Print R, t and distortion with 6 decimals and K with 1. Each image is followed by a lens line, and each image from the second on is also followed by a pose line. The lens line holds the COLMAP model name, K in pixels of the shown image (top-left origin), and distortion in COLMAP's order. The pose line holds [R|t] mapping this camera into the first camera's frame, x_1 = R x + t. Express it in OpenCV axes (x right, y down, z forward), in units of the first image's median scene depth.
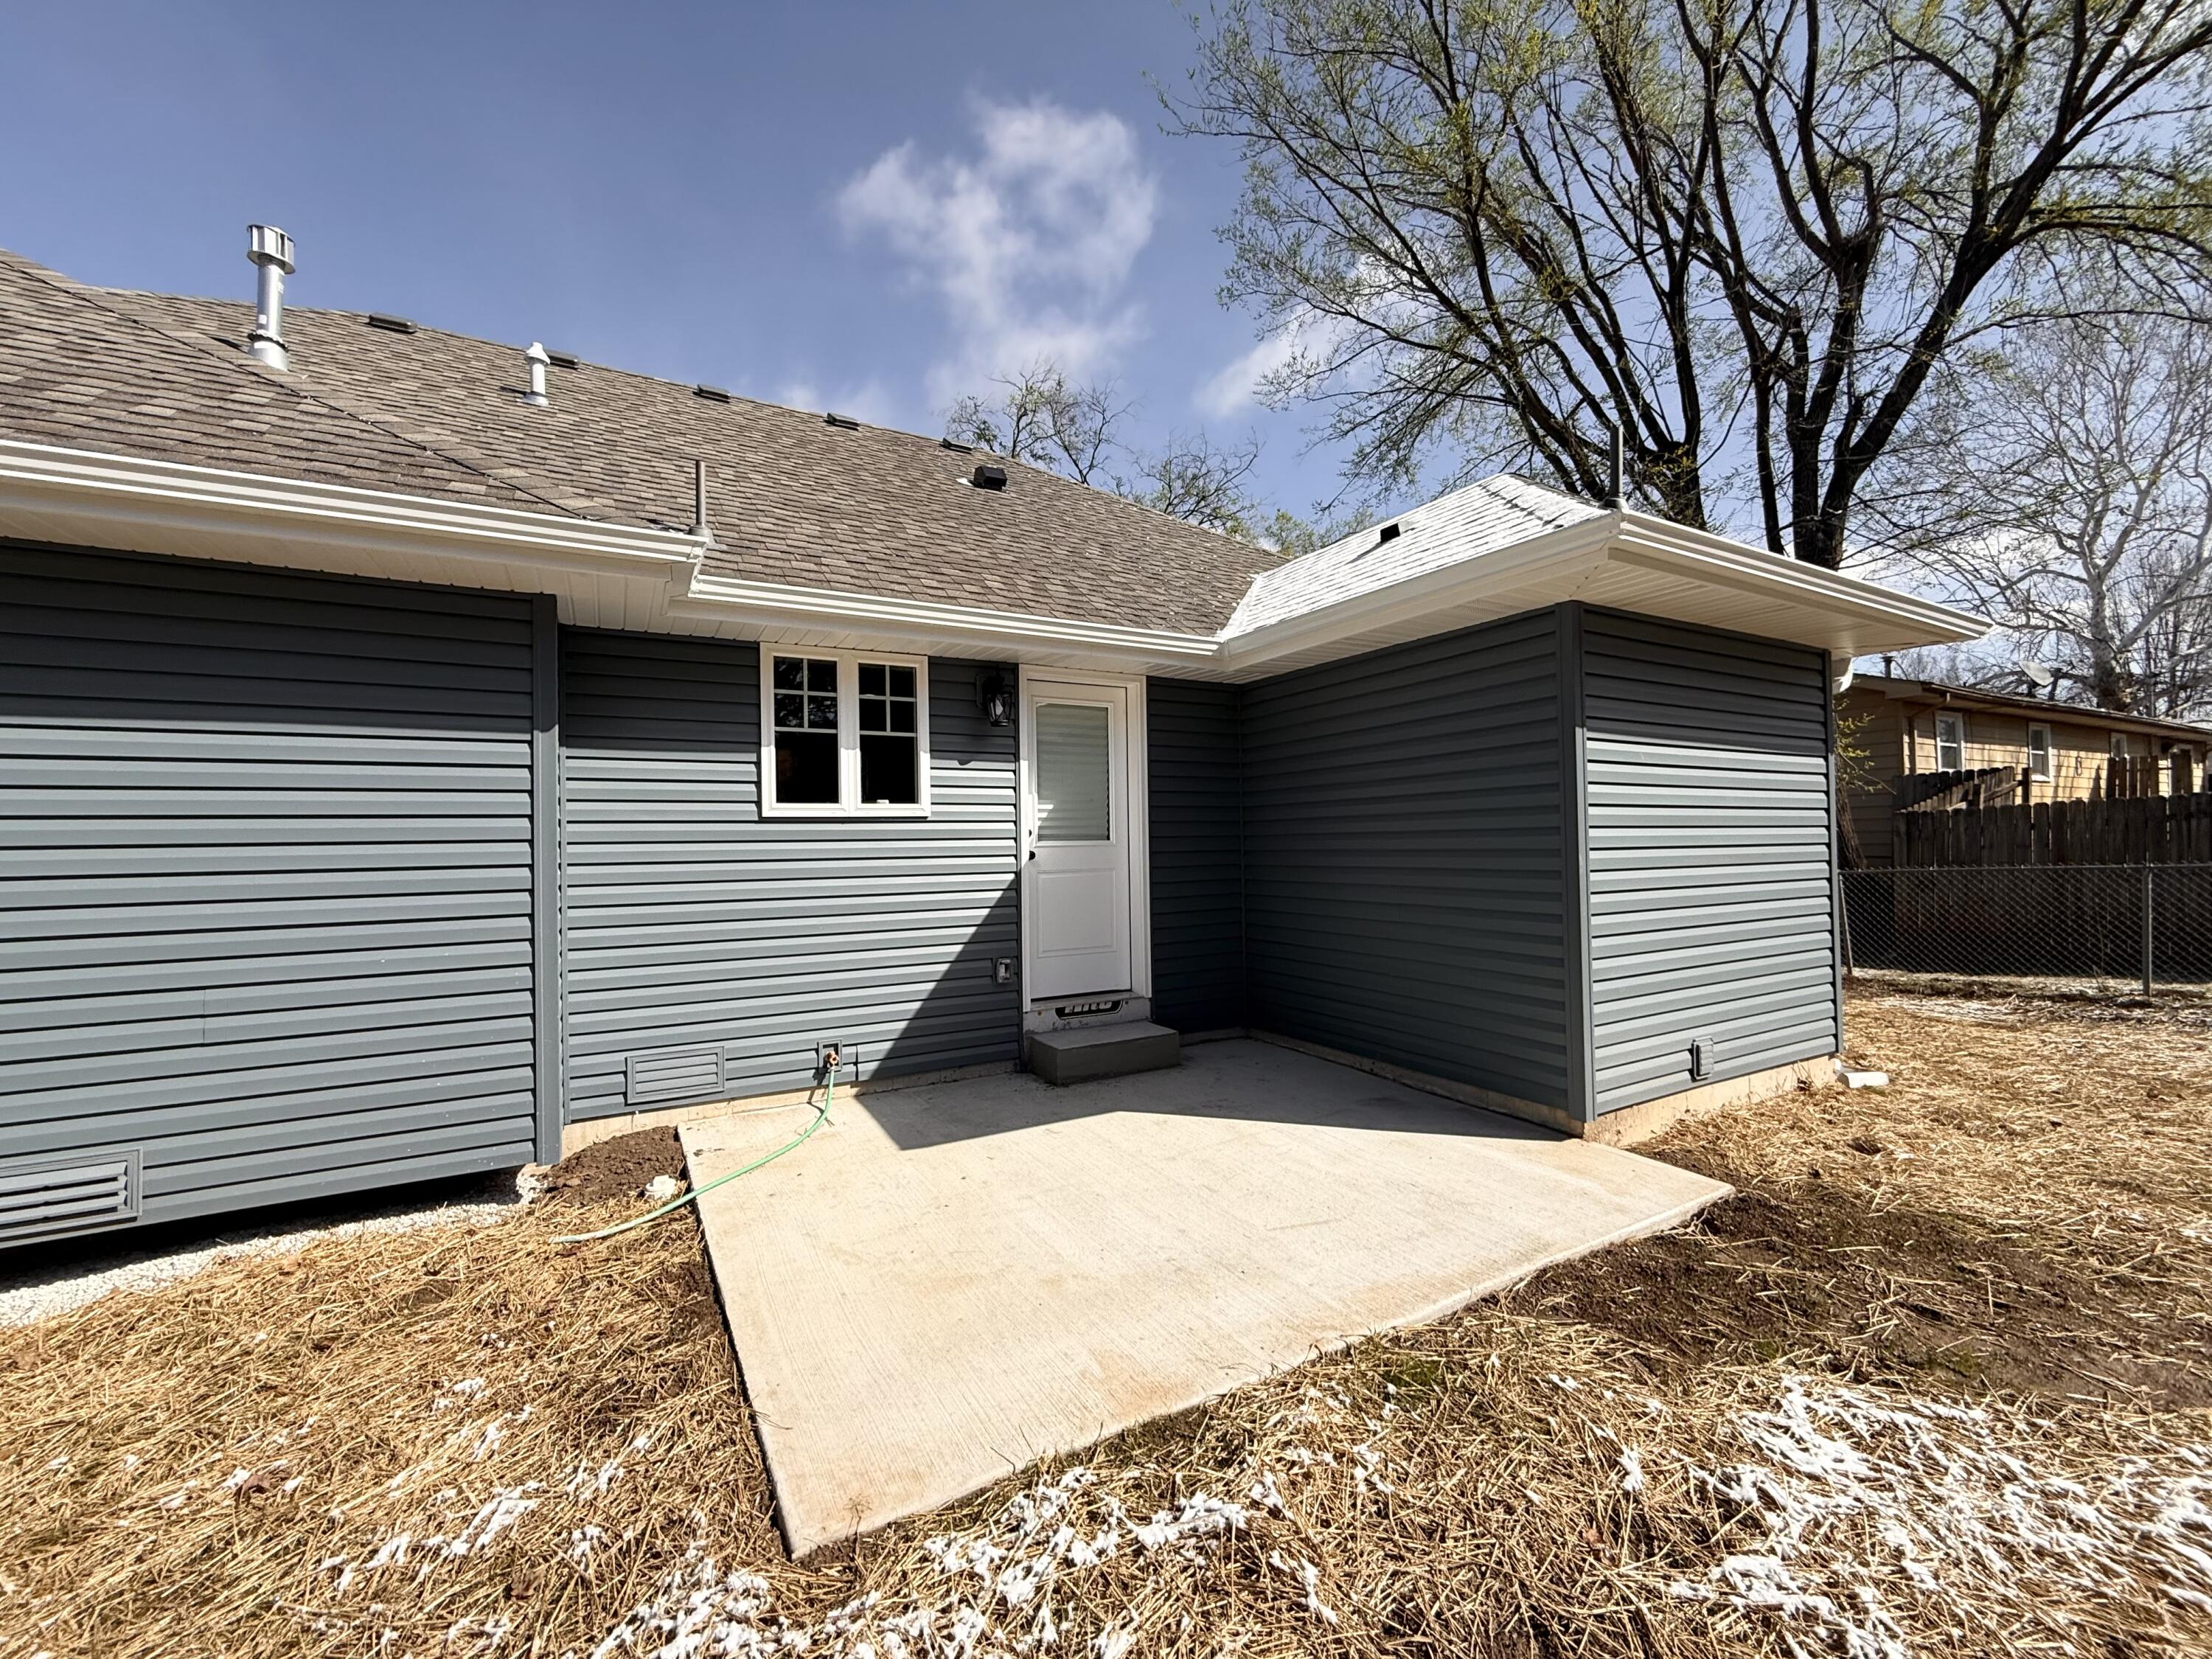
lens RADIAL K [[869.3, 0, 1104.0], [0, 869.3, 830.4], [0, 0, 1]] dist [-0.001434, 0.000088]
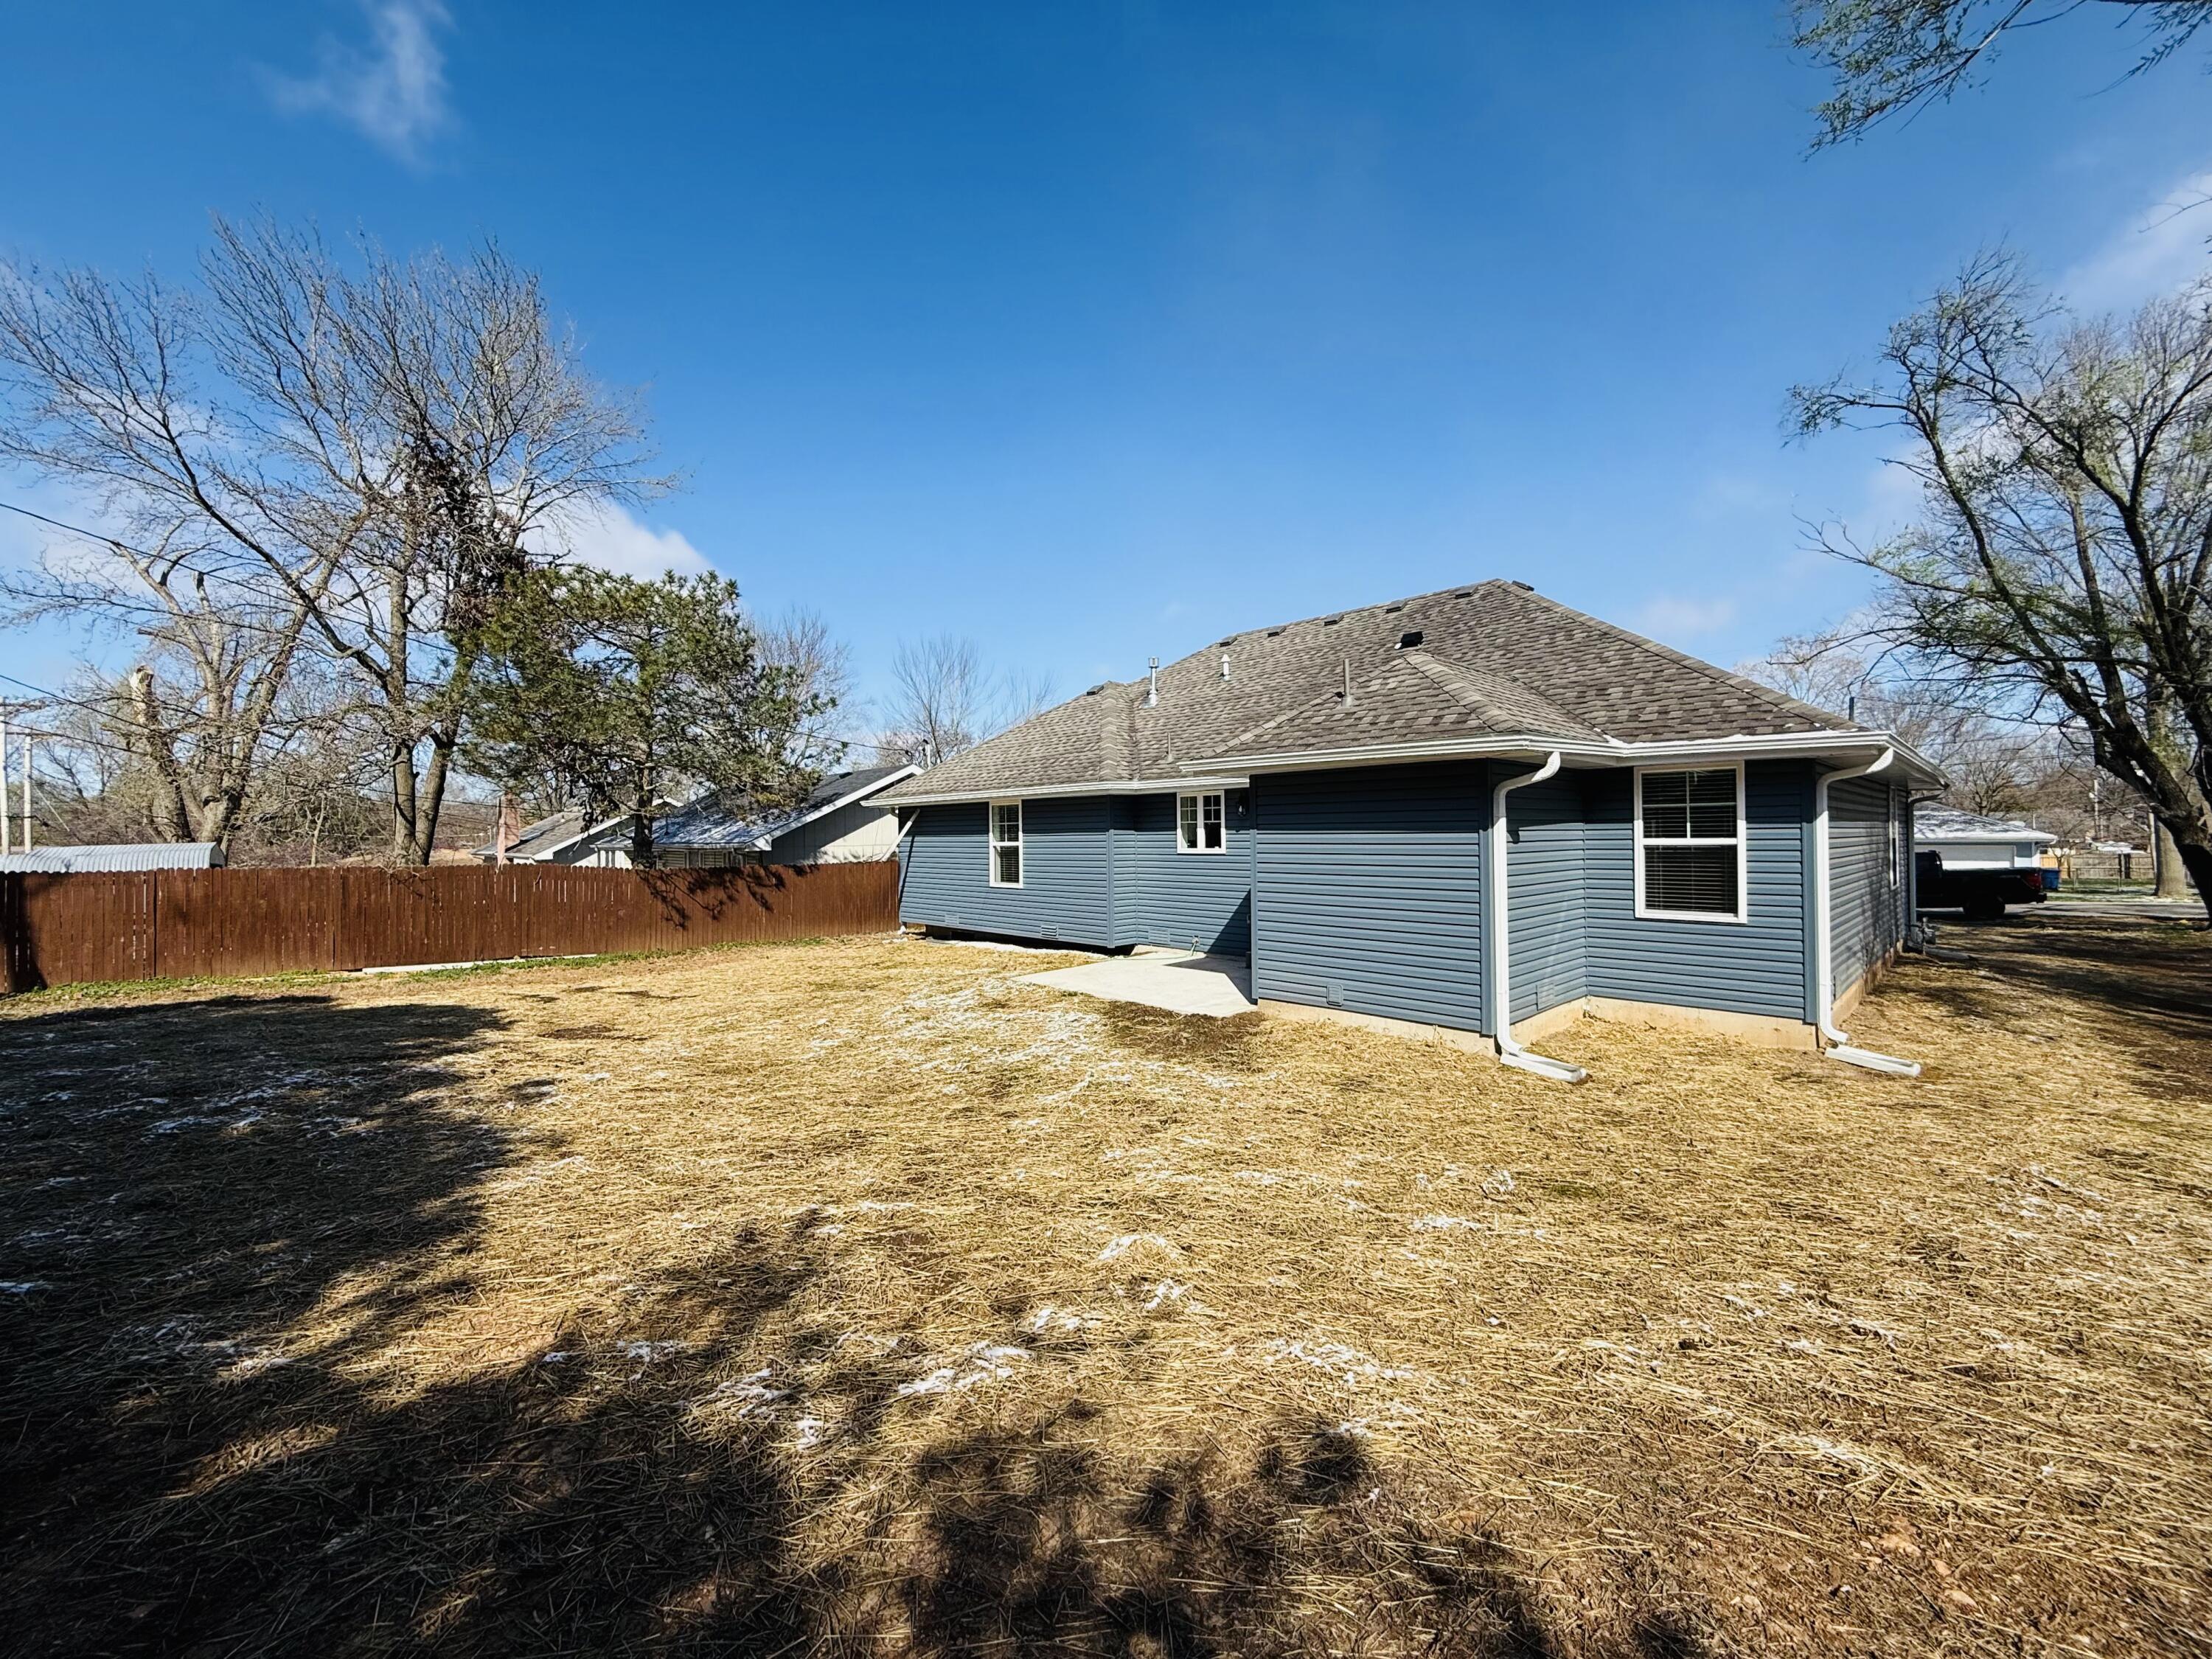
lens RADIAL K [[910.0, 0, 1103.1], [0, 910.0, 828.8], [0, 0, 1]] dist [-0.002875, -0.000443]
pose [[0.274480, 0.006112, -0.961573, 2.249687], [0.008858, 0.999921, 0.008884, -0.114189], [0.961552, -0.010957, 0.274404, -0.062485]]
